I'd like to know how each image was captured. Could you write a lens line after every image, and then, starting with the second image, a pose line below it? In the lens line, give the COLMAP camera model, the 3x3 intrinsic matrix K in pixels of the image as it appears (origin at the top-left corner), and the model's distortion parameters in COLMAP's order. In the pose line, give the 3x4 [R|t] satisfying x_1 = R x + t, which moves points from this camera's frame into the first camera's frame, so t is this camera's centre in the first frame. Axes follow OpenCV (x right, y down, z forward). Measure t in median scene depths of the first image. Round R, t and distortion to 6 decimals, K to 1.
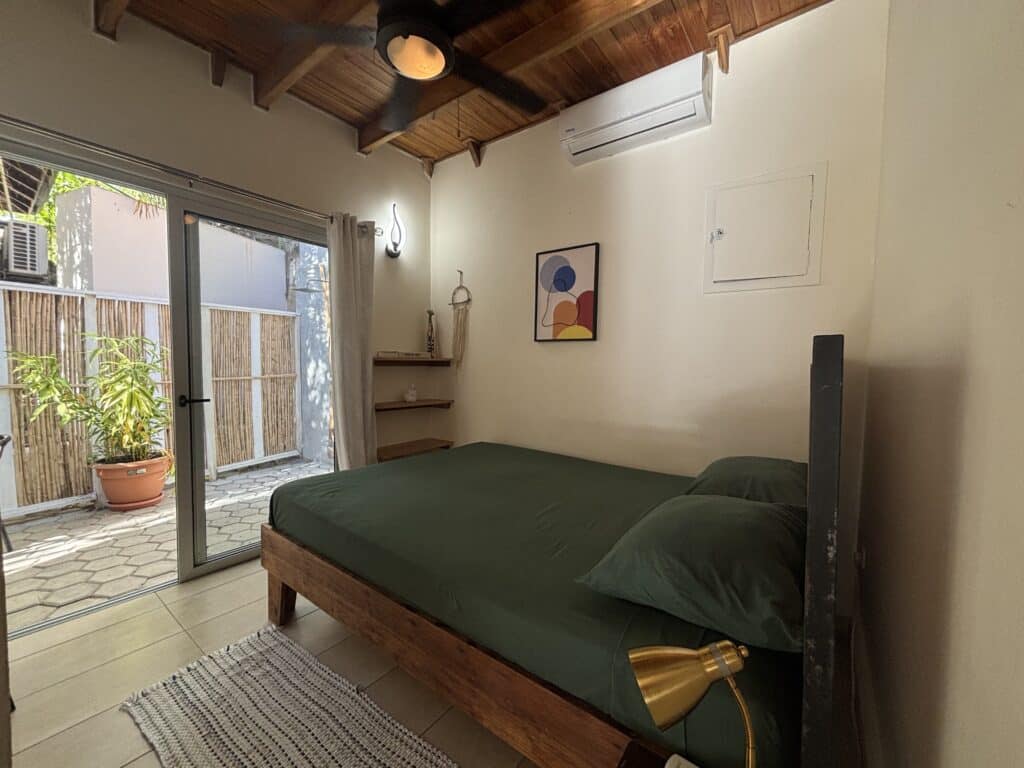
lens RADIAL K [[415.8, 0, 508.5], [0, 415.8, 383.8], [0, 0, 1]] dist [0.000085, 0.000016]
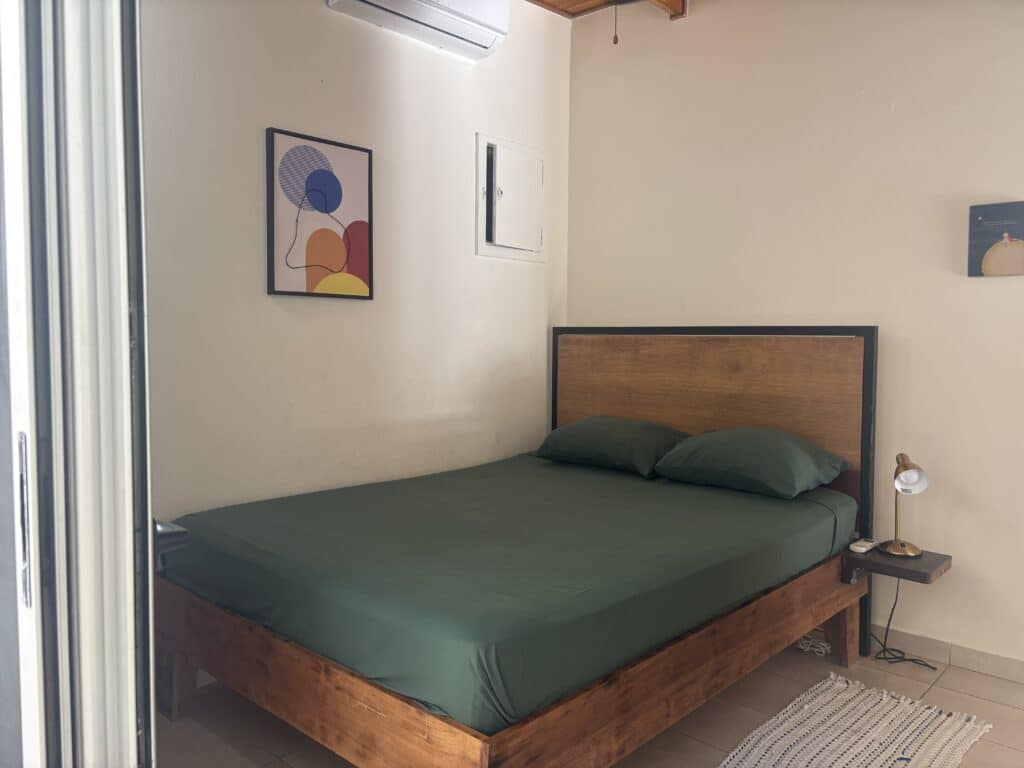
lens RADIAL K [[772.0, 0, 510.3], [0, 772.0, 379.9], [0, 0, 1]] dist [-0.004221, -0.001311]
pose [[0.095547, -0.071879, 0.992826, -0.940151], [0.045950, 0.996645, 0.067733, -0.048090], [-0.994364, 0.039149, 0.098529, 0.639476]]
